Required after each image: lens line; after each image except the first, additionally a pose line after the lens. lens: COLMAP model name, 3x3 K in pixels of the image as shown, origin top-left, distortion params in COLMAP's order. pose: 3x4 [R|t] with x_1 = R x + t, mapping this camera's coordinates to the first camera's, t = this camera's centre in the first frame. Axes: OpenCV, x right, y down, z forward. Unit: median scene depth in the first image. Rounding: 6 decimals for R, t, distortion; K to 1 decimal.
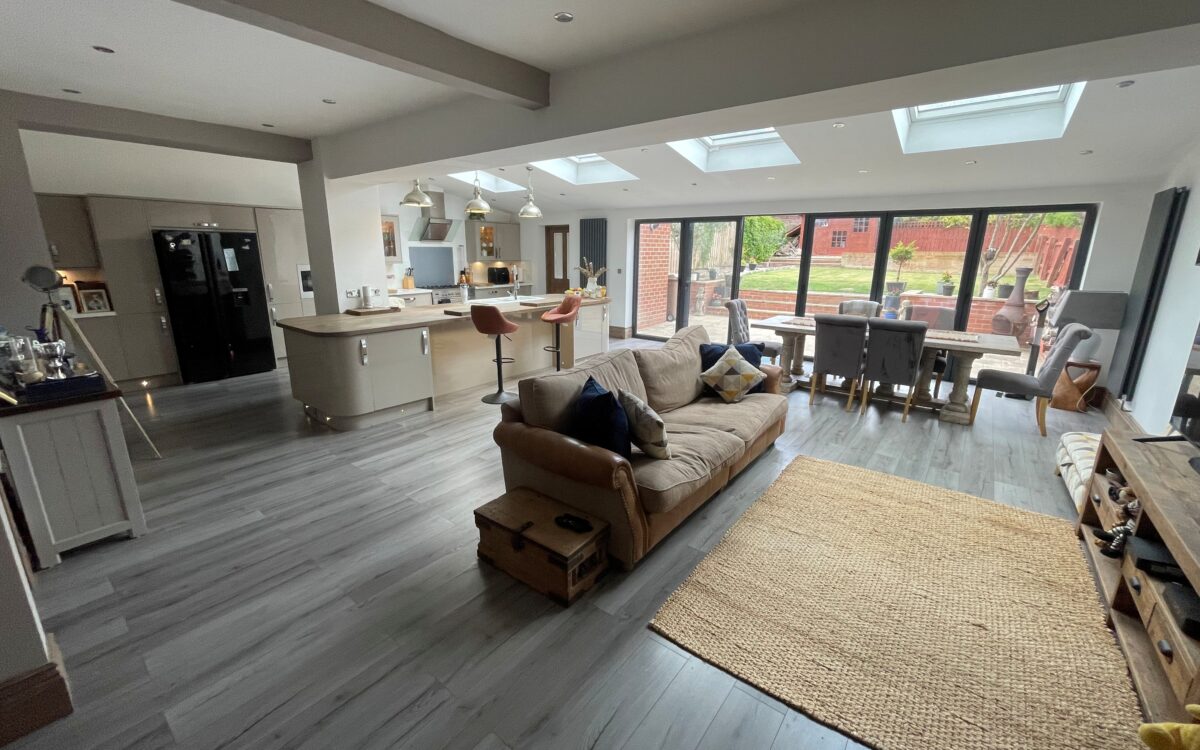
lens RADIAL K [[484.3, 0, 592.7], [0, 484.3, 372.5], [0, 0, 1]] dist [-0.001716, -0.001021]
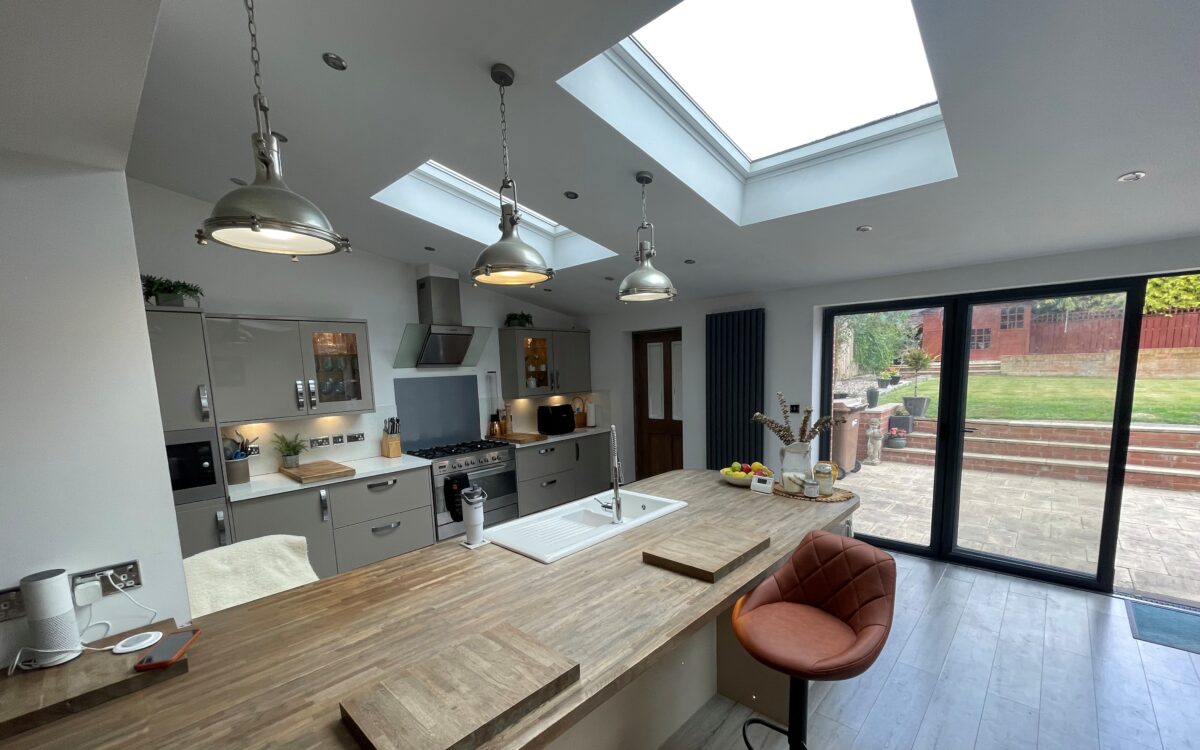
lens RADIAL K [[484.3, 0, 596.4], [0, 484.3, 431.6], [0, 0, 1]] dist [-0.001716, -0.001021]
pose [[0.995737, -0.030653, -0.086991, -0.099375], [0.020729, 0.993405, -0.112767, -0.122524], [0.089874, 0.110483, 0.989806, 0.445137]]
